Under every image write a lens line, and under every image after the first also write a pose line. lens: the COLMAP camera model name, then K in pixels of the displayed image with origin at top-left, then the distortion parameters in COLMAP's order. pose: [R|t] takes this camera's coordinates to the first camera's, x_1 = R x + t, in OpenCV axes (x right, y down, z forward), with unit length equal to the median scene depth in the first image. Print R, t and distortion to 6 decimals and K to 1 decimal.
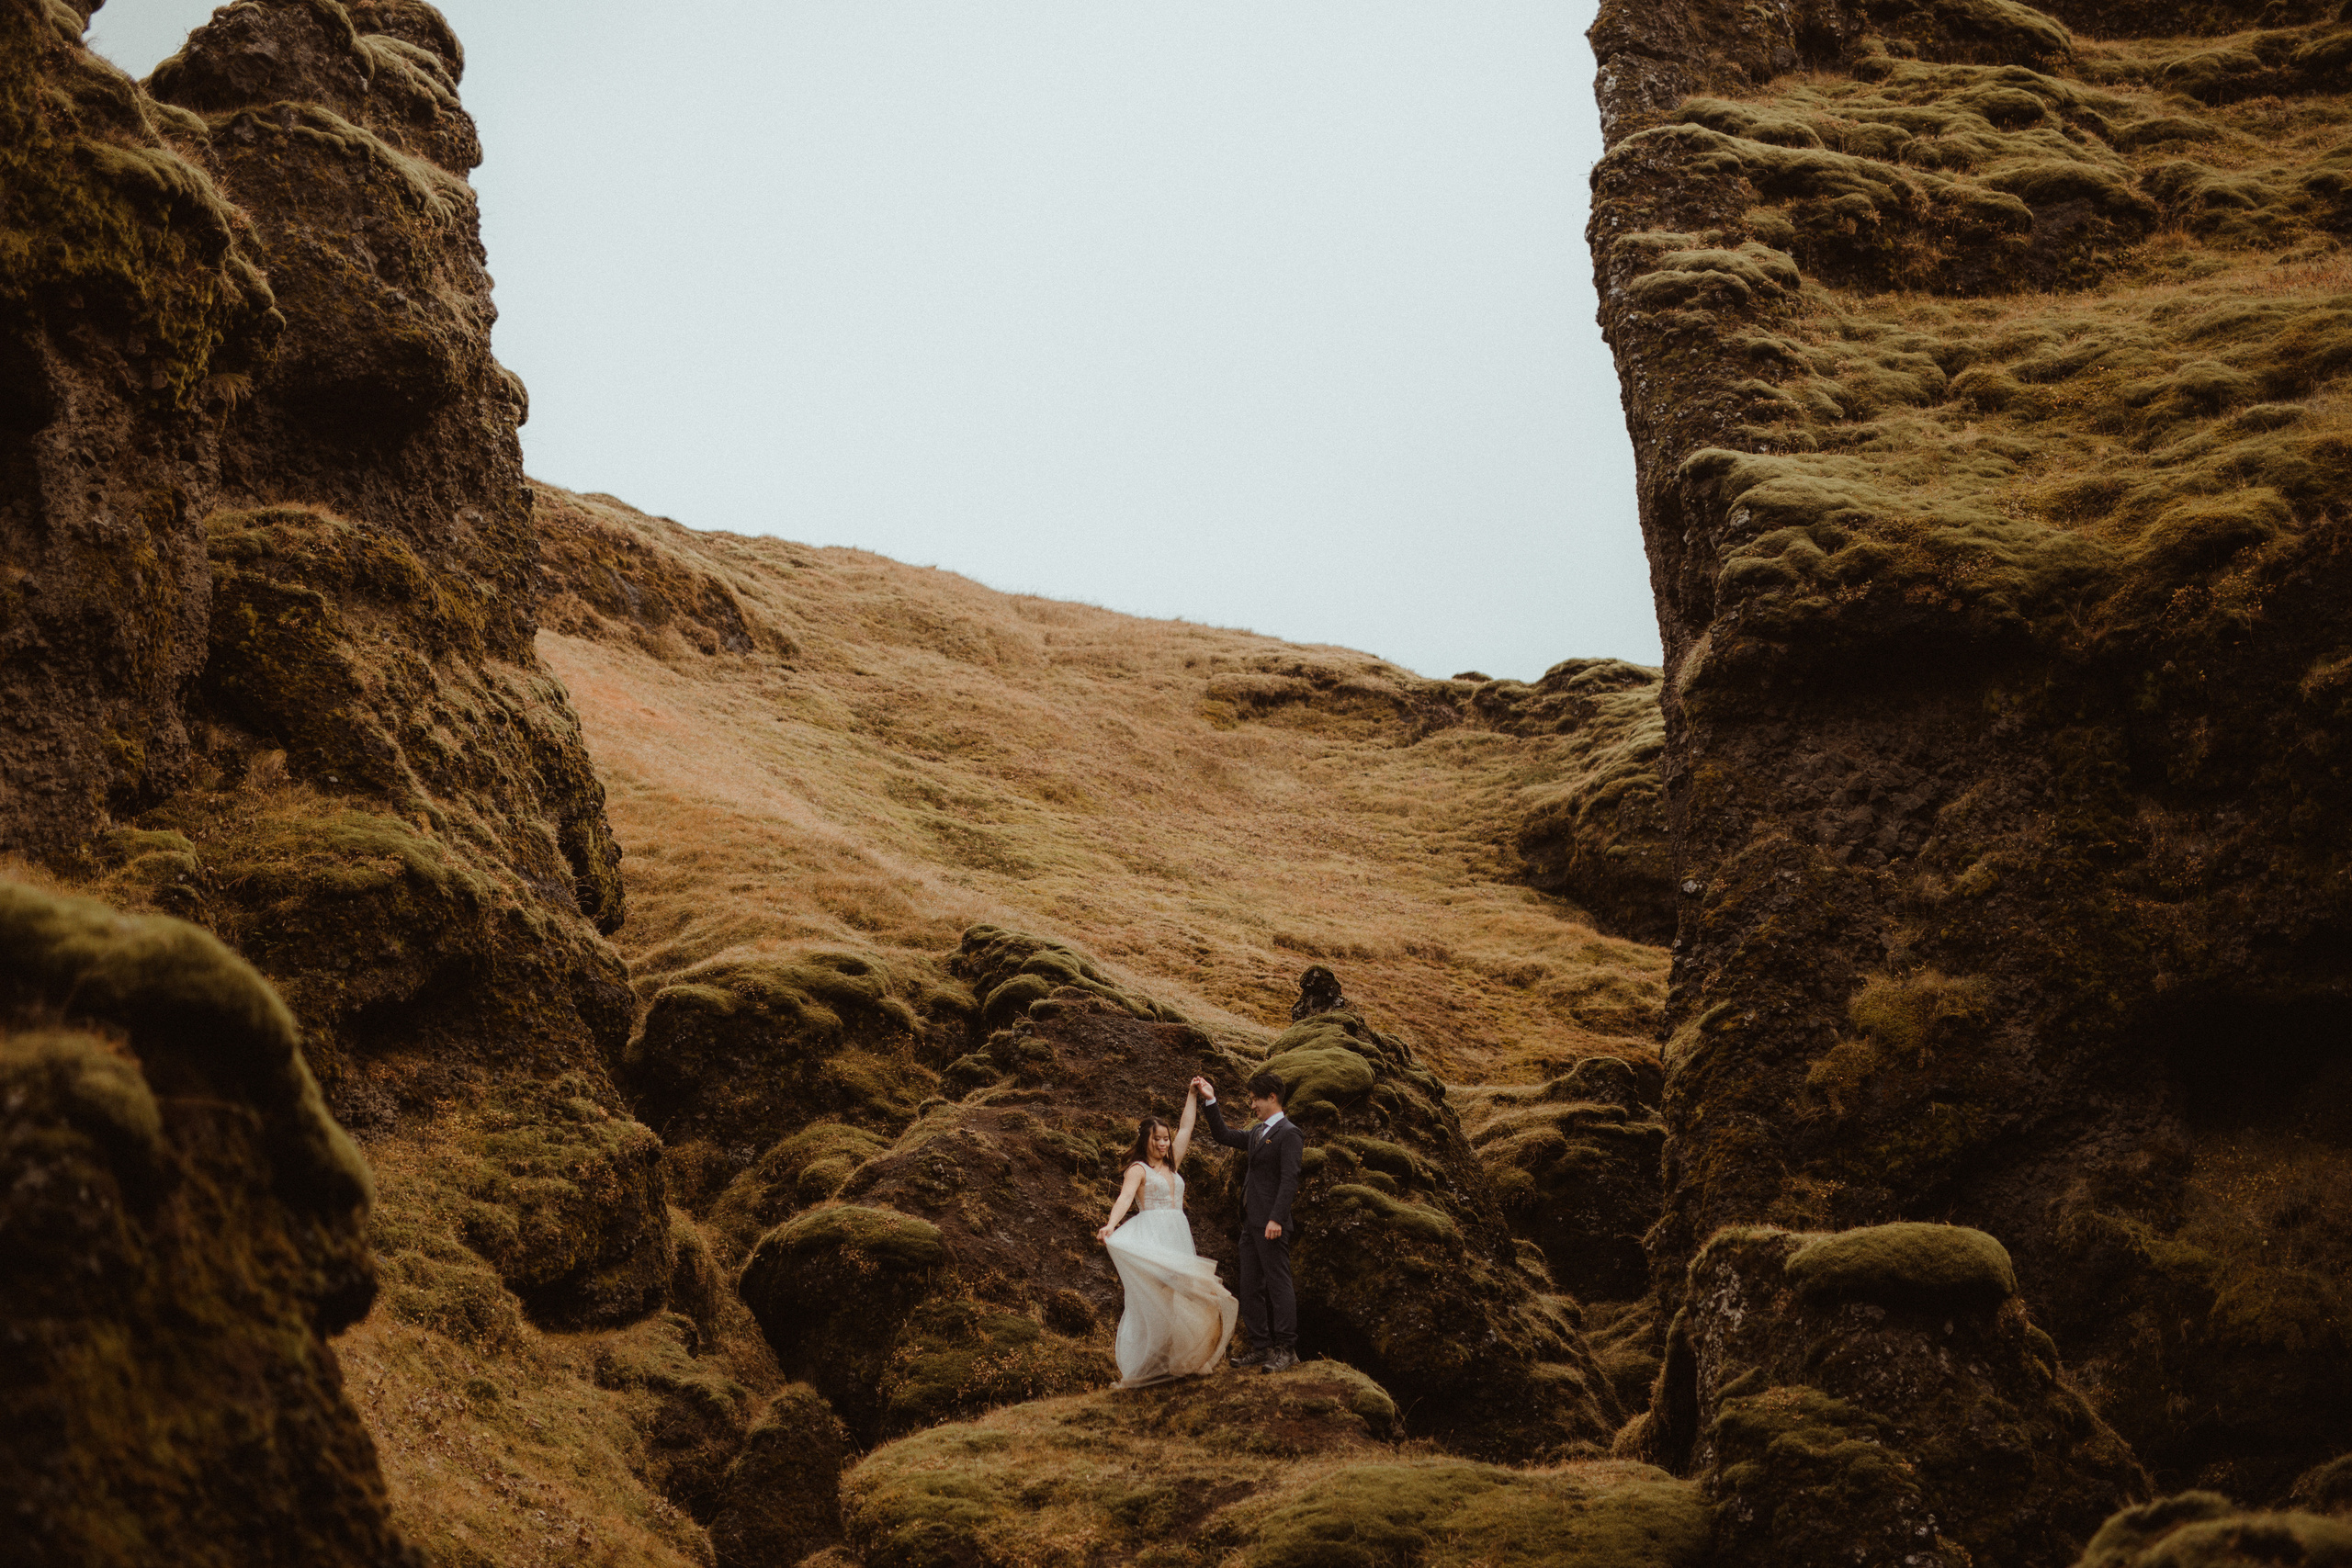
lens RADIAL K [[3252.6, 0, 1172.9], [0, 3252.6, 793.1], [0, 0, 1]] dist [-0.006648, 0.075023]
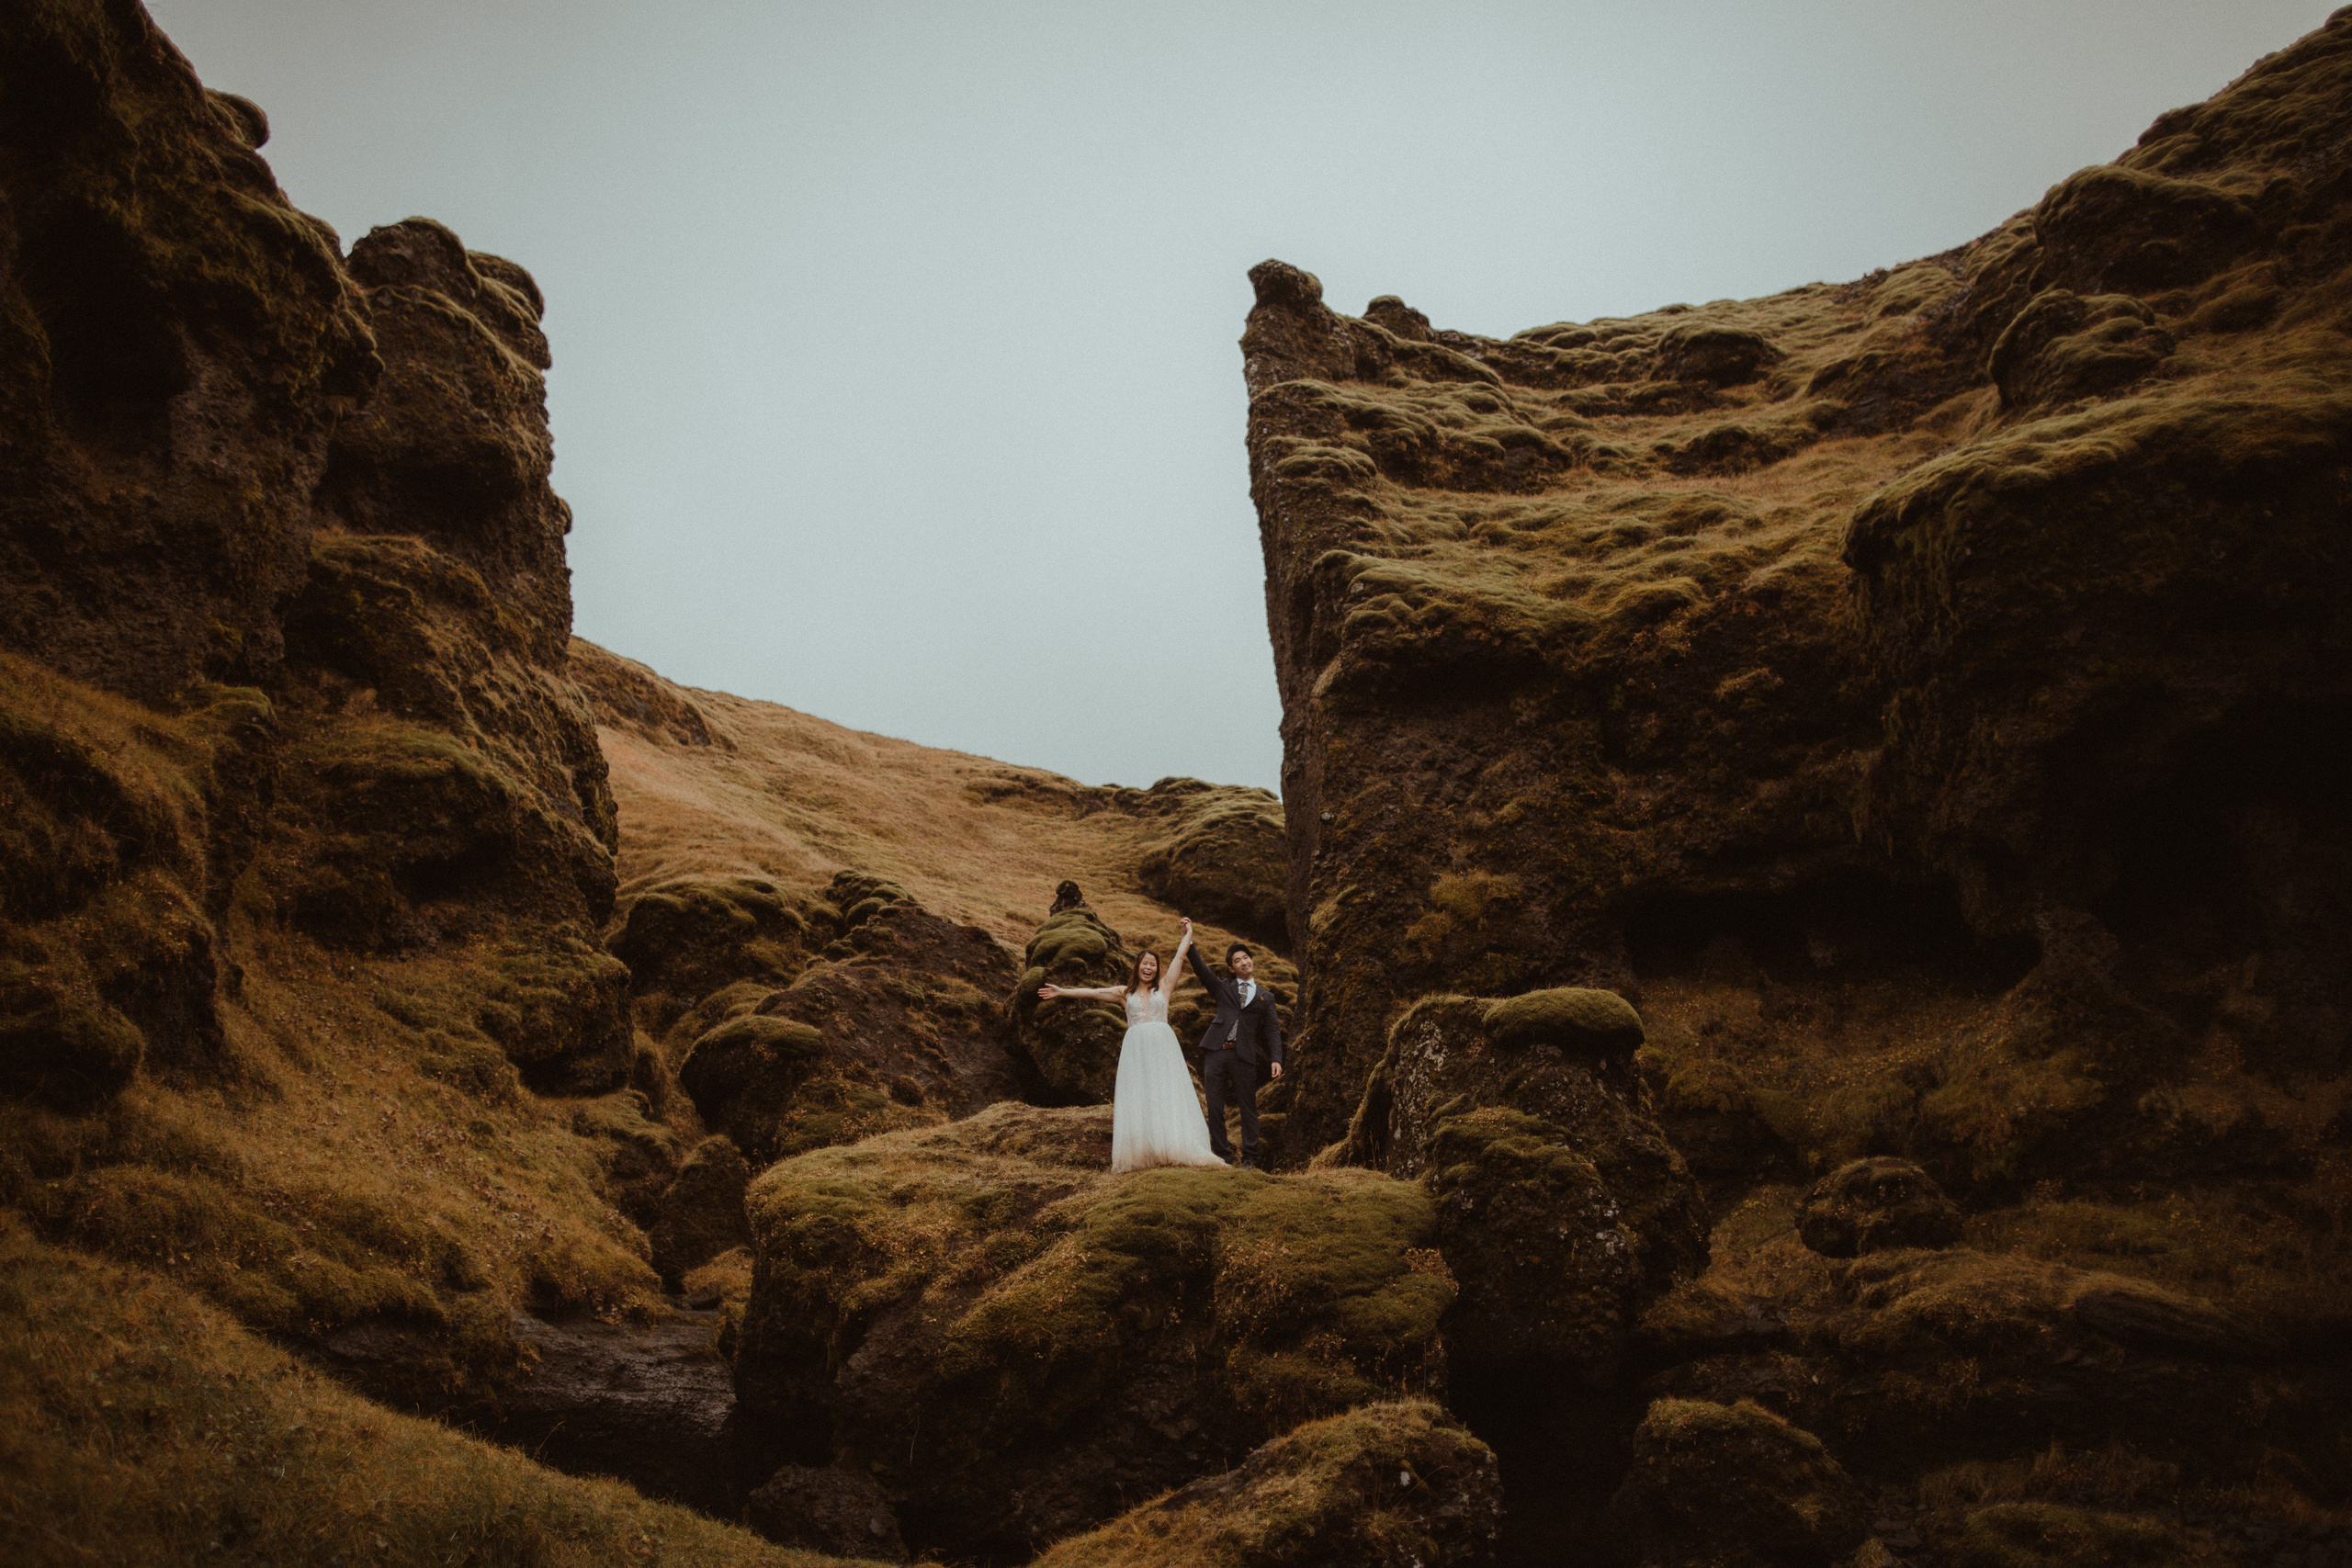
lens RADIAL K [[1607.8, 0, 1171.6], [0, 1607.8, 791.5], [0, 0, 1]] dist [-0.058813, 0.057736]
pose [[0.987752, 0.040036, 0.150808, -0.026300], [-0.029988, 0.997213, -0.068319, 0.064854], [-0.153123, 0.062960, 0.986199, 0.233935]]
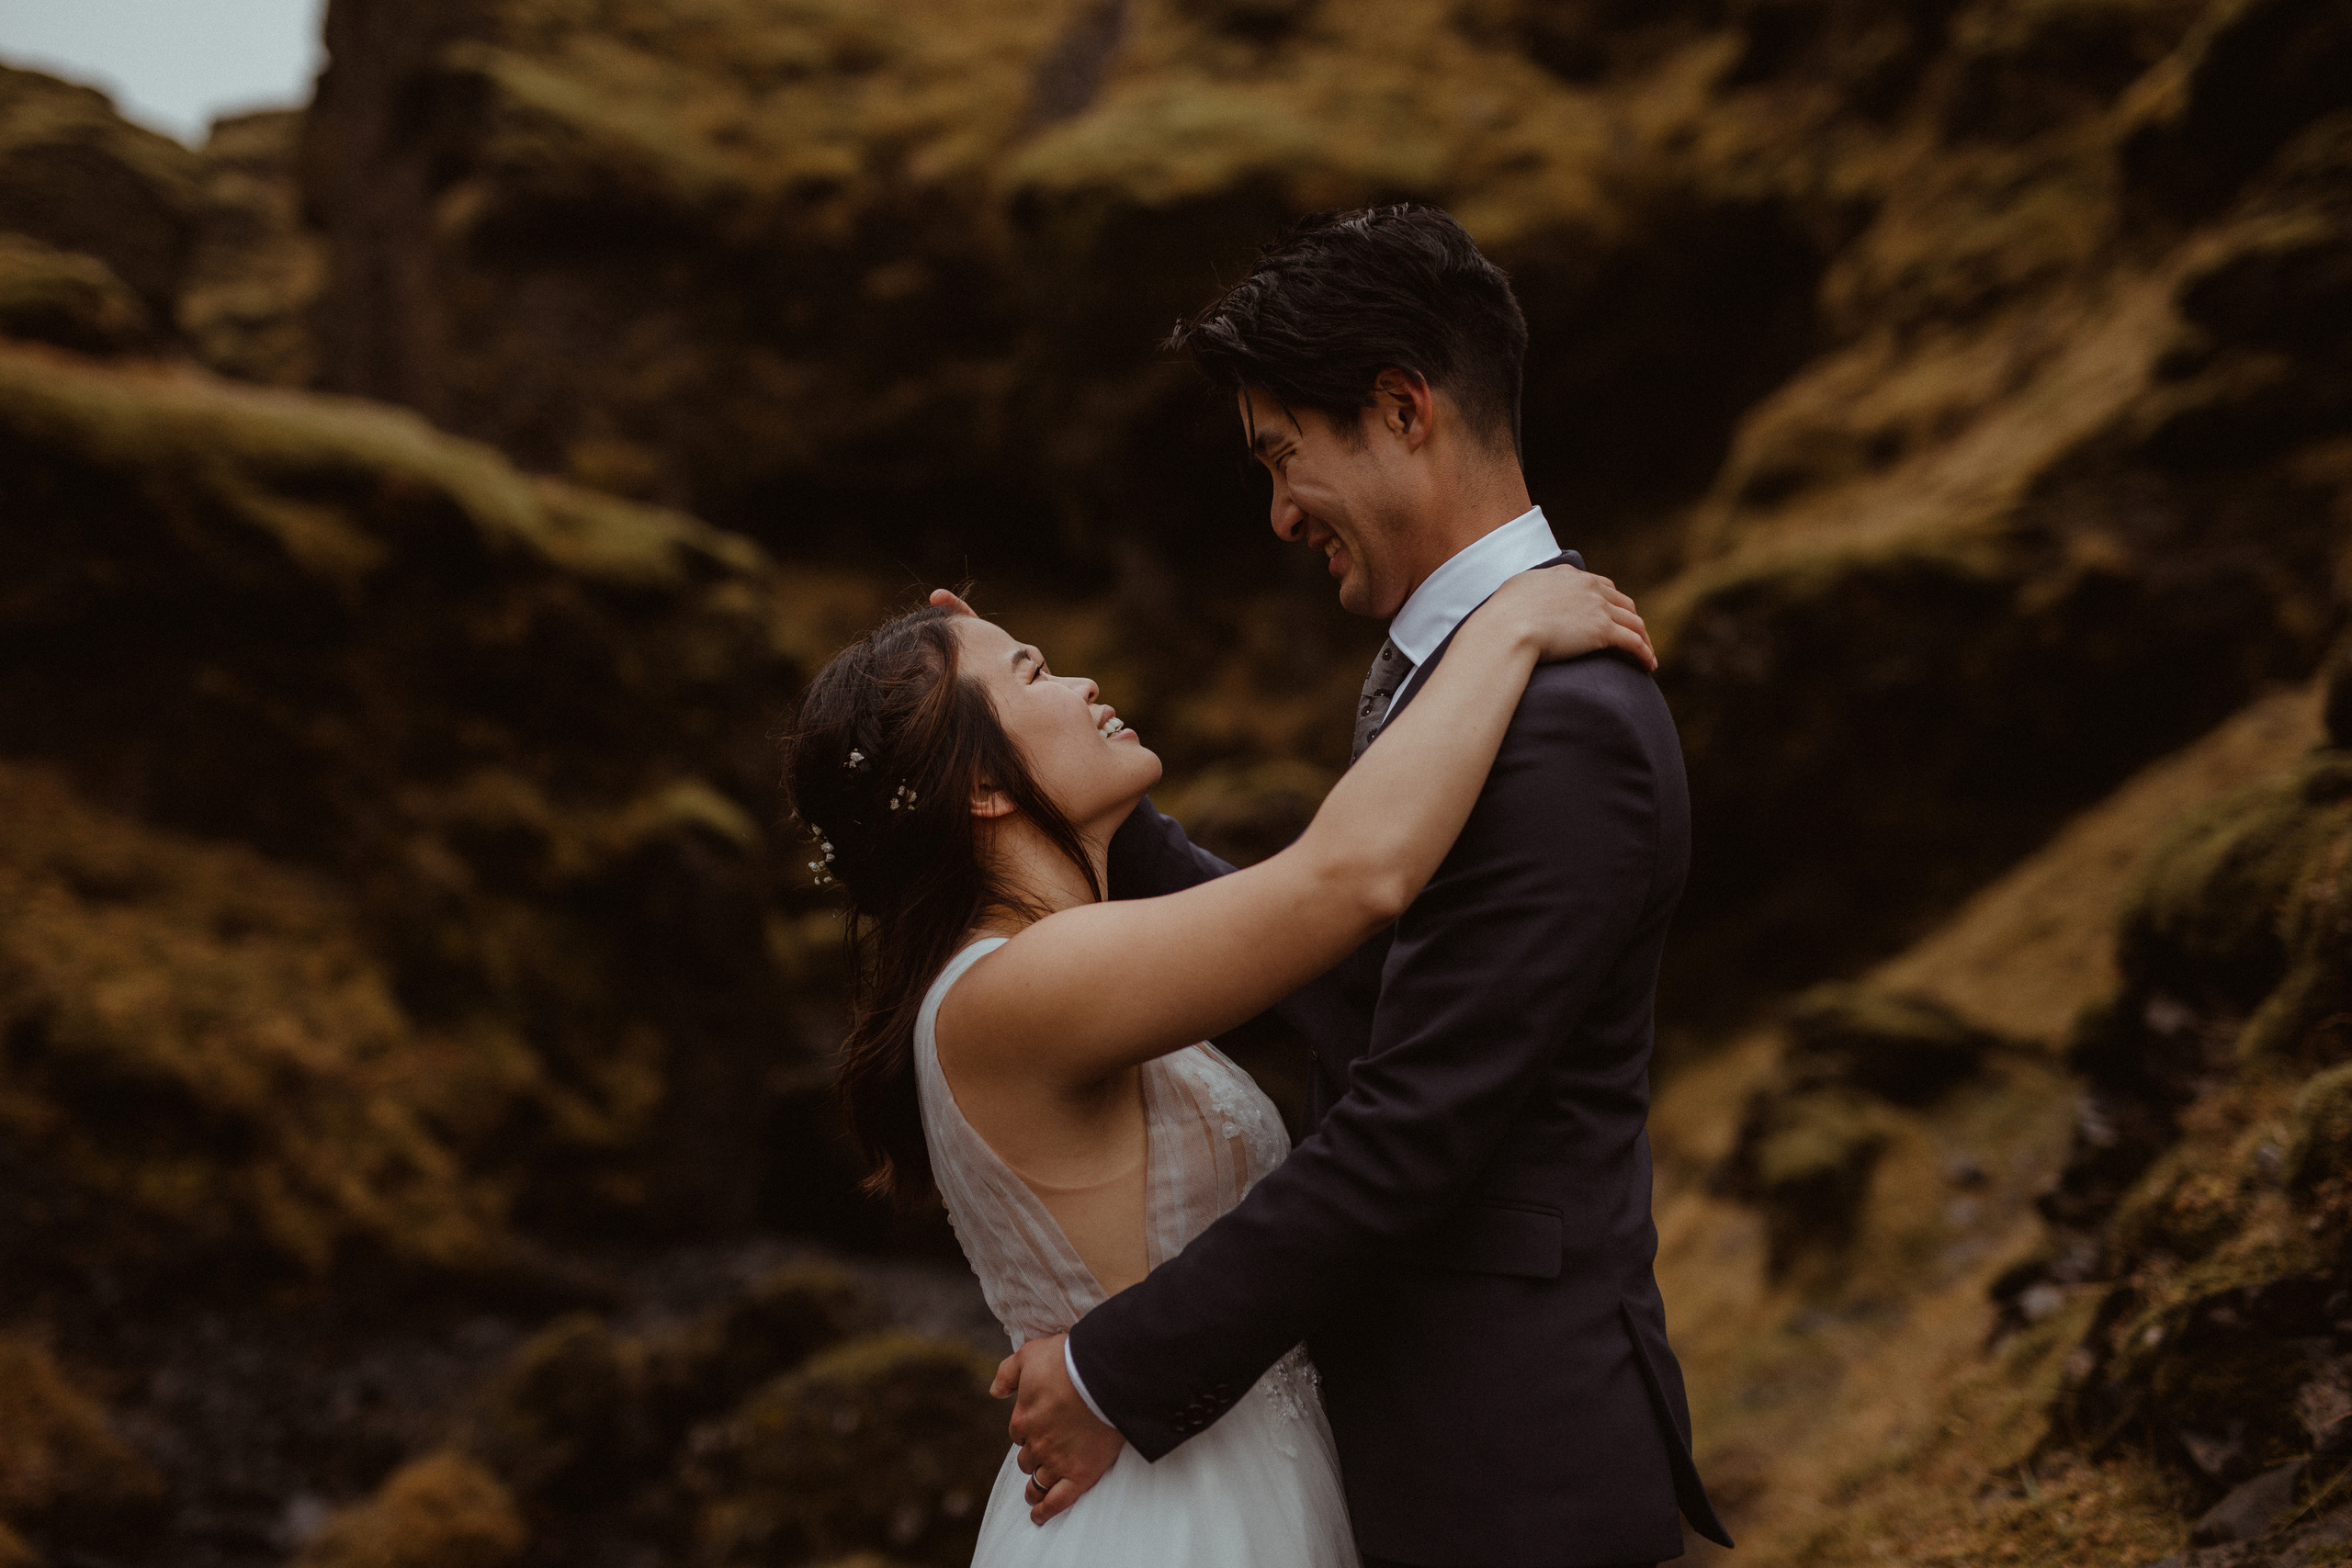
lens RADIAL K [[3282.9, 0, 1175.8], [0, 3282.9, 809.0], [0, 0, 1]] dist [-0.008921, 0.060323]
pose [[0.810581, 0.005172, 0.585603, -0.396956], [-0.127961, 0.977363, 0.168488, -0.062262], [-0.571475, -0.211508, 0.792894, -0.345580]]
